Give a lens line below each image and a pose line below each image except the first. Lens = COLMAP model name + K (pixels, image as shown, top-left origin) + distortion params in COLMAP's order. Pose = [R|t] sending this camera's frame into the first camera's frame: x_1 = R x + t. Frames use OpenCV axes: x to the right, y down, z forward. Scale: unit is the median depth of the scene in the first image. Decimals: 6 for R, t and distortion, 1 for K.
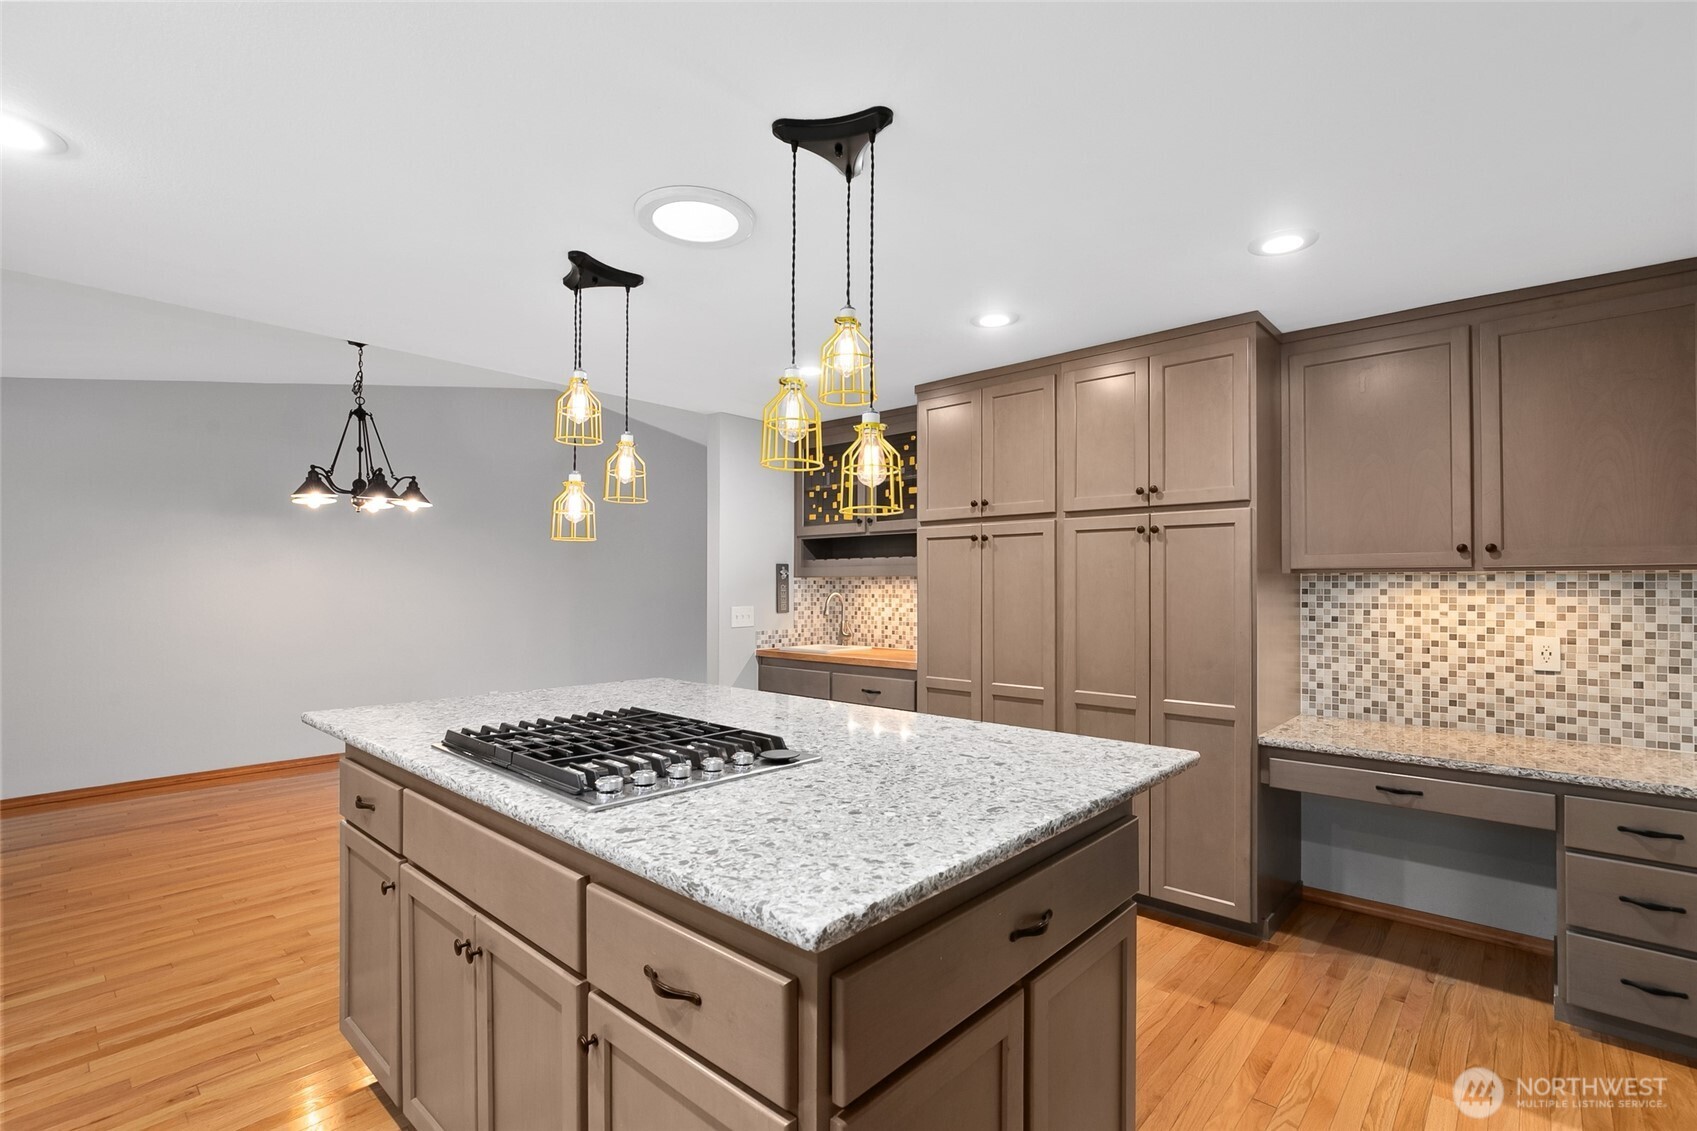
lens RADIAL K [[778.9, 0, 859.3], [0, 778.9, 577.8], [0, 0, 1]] dist [-0.011960, -0.000118]
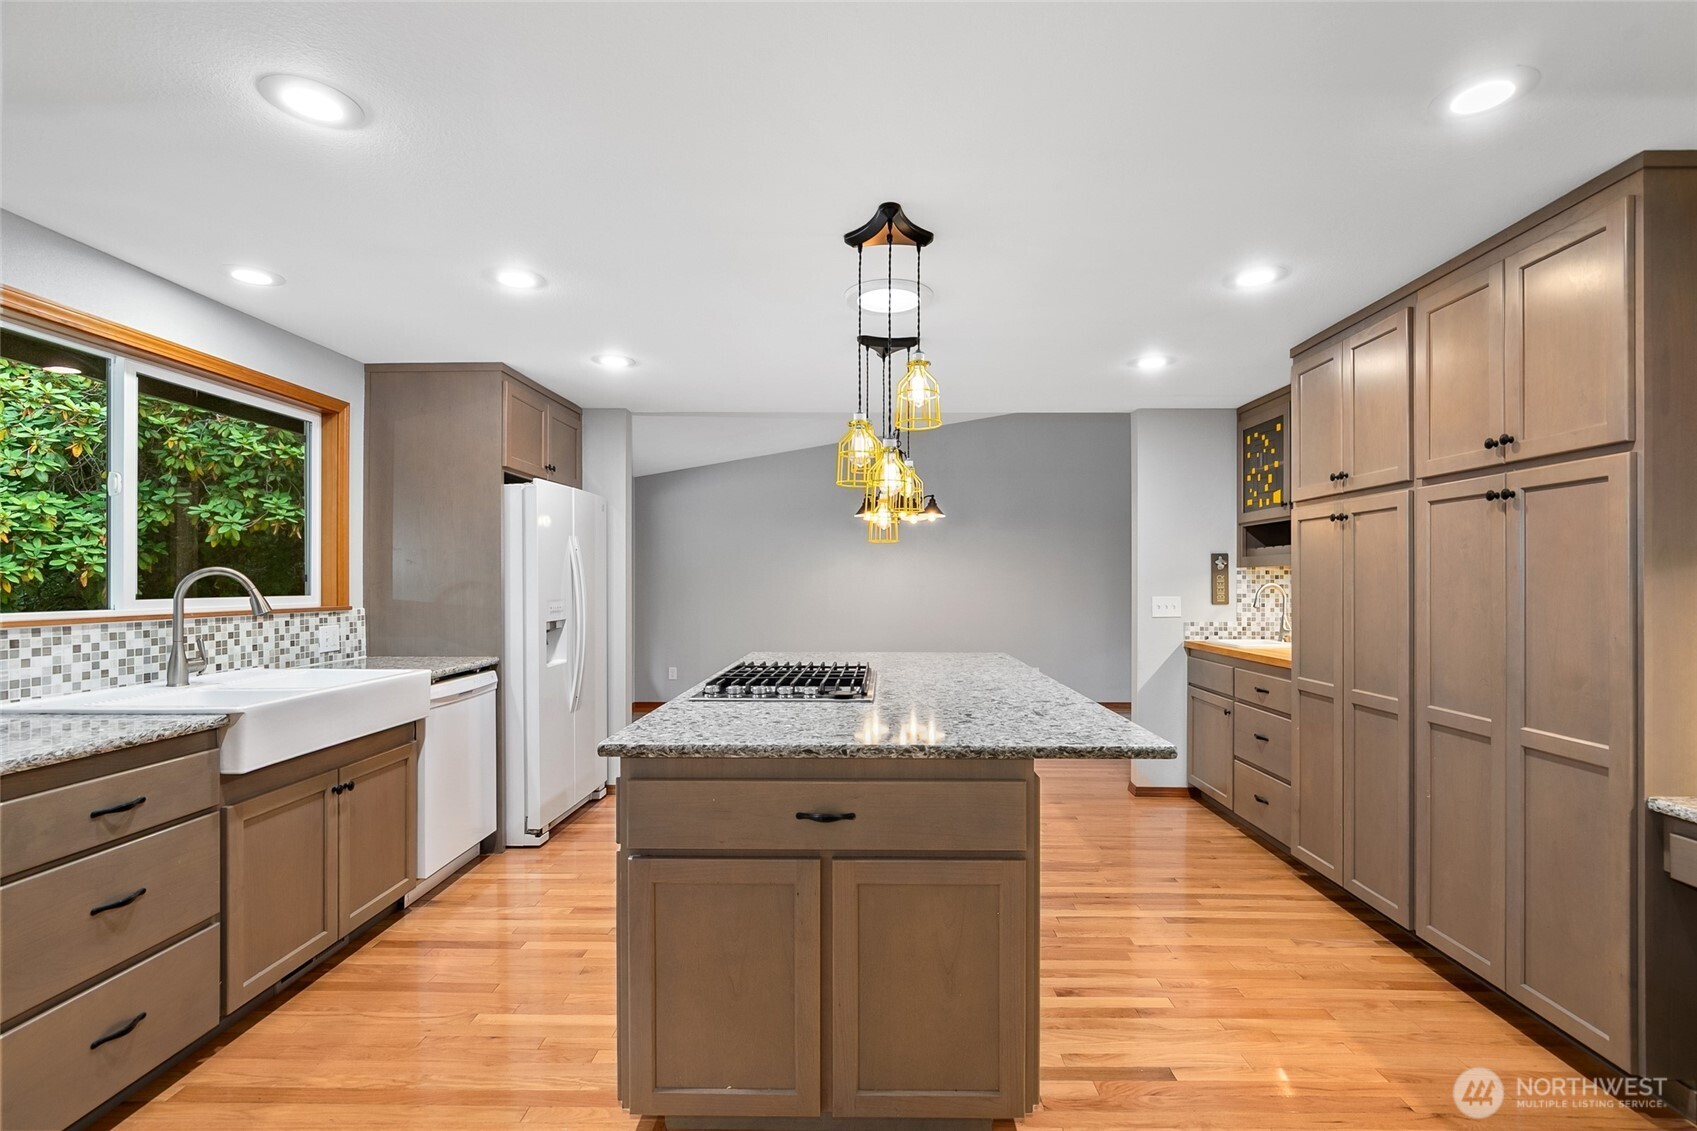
lens RADIAL K [[775.9, 0, 859.0], [0, 775.9, 580.4], [0, 0, 1]] dist [-0.008772, 0.001365]
pose [[0.654664, -0.002458, -0.755916, 0.480325], [0.009814, 0.999938, 0.005248, 0.008524], [0.755856, -0.010854, 0.654648, 0.055782]]
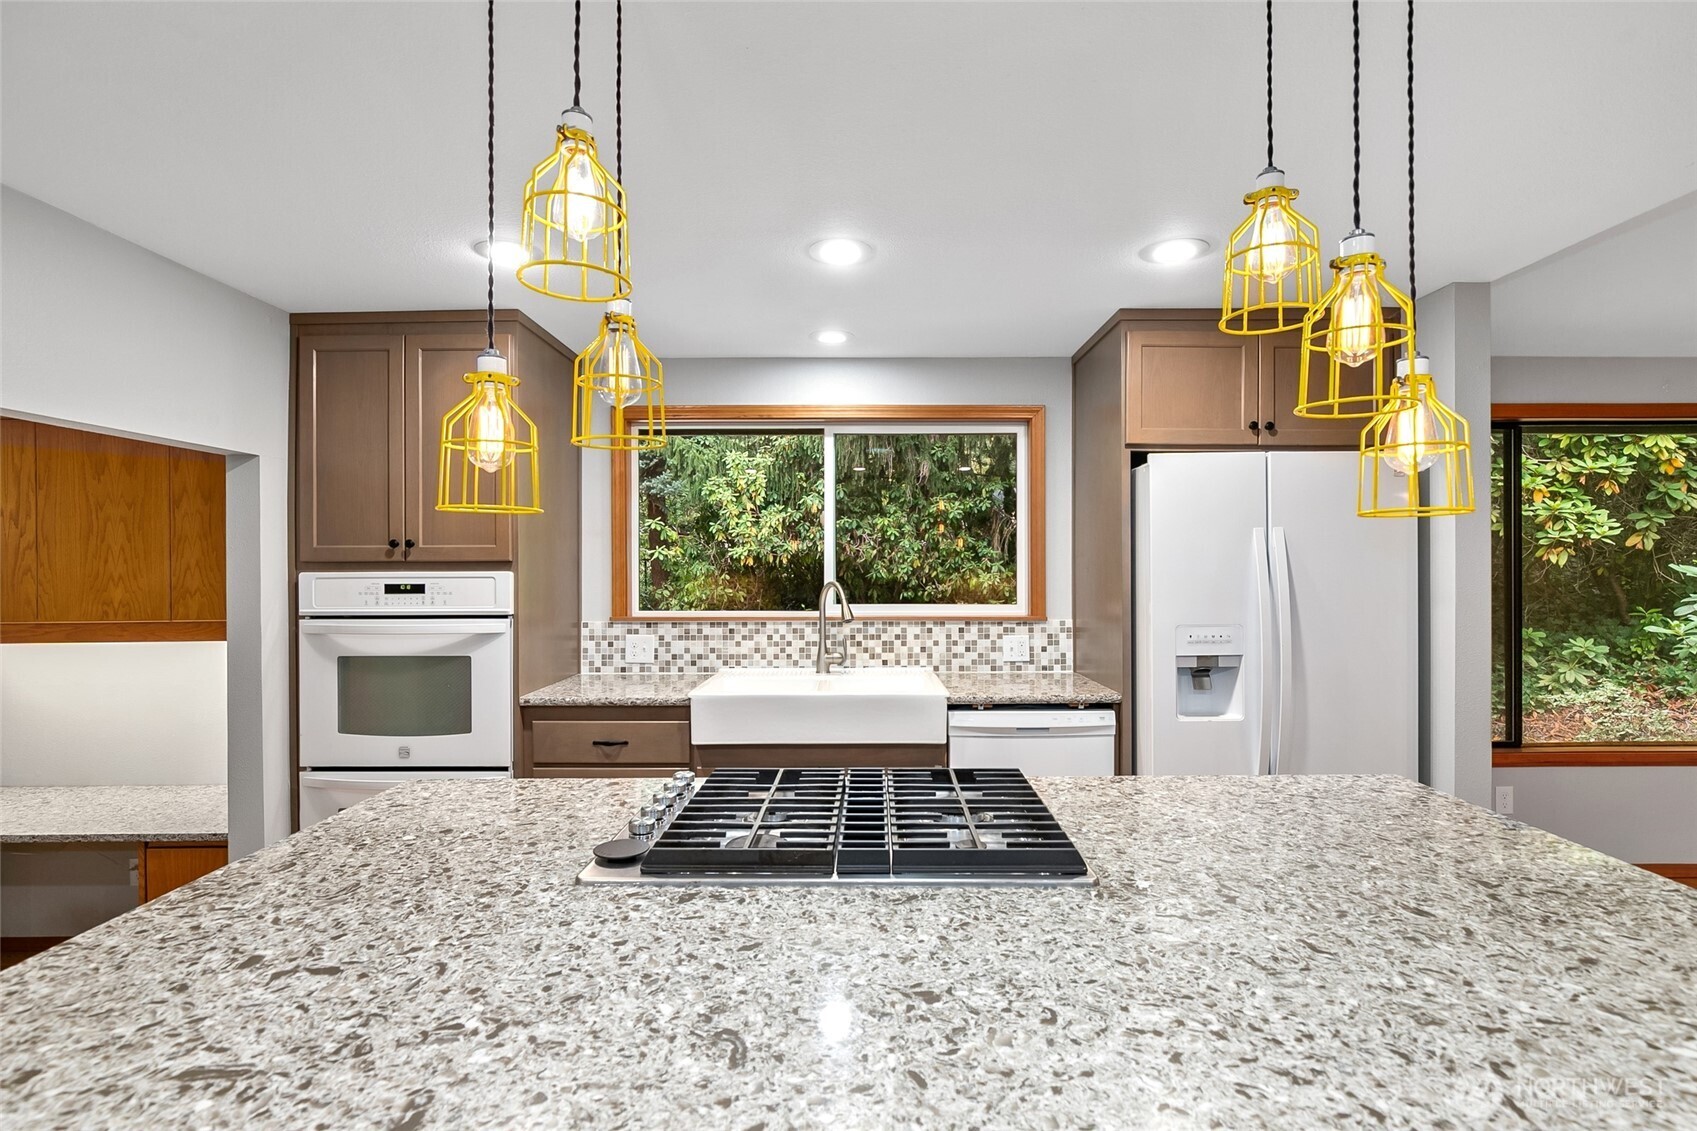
lens RADIAL K [[810.1, 0, 857.5], [0, 810.1, 575.0], [0, 0, 1]] dist [-0.009639, 0.000798]
pose [[-0.746545, 0.007317, -0.665295, 0.118141], [0.008879, 0.999960, 0.001034, -0.015779], [0.665276, -0.005135, -0.746580, 0.851164]]
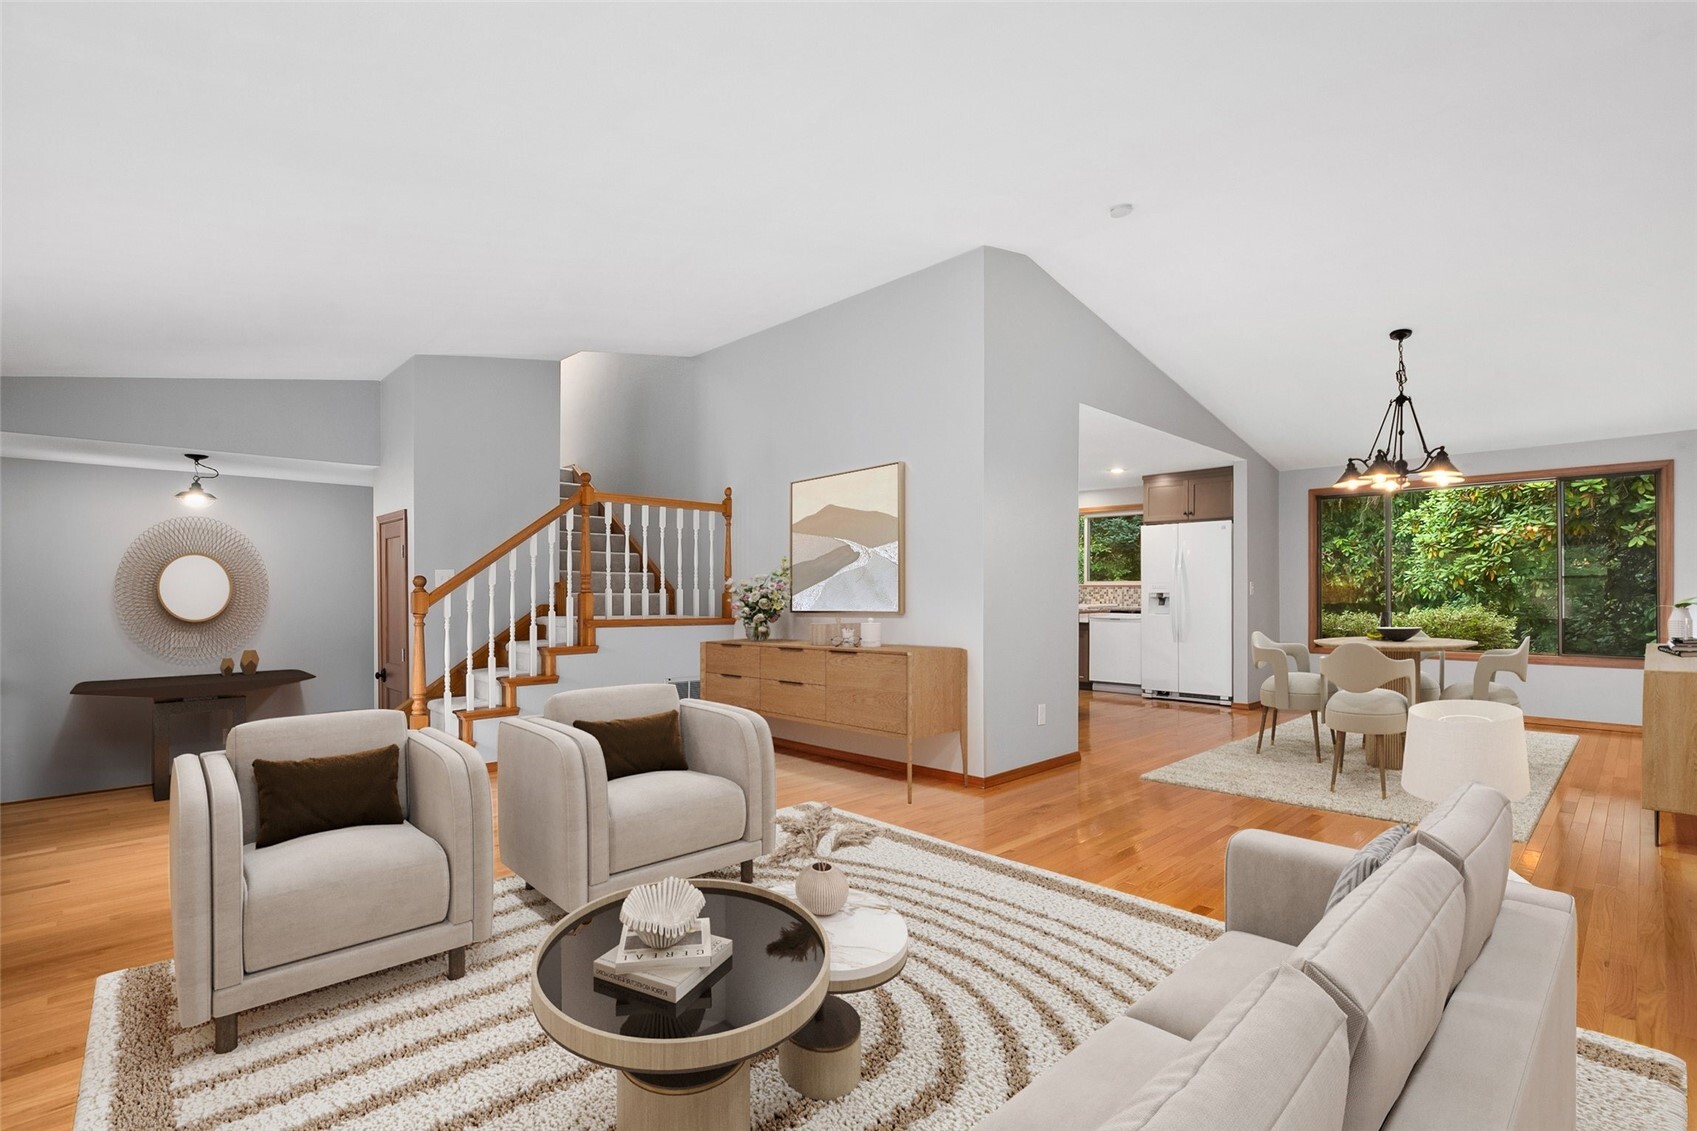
lens RADIAL K [[796.7, 0, 867.6], [0, 796.7, 592.5], [0, 0, 1]] dist [-0.000377, 0.001519]
pose [[-0.998847, -0.002512, 0.047942, 0.072323], [-0.003026, 0.999939, -0.010664, 0.098181], [-0.047912, -0.010797, -0.998793, 2.938872]]
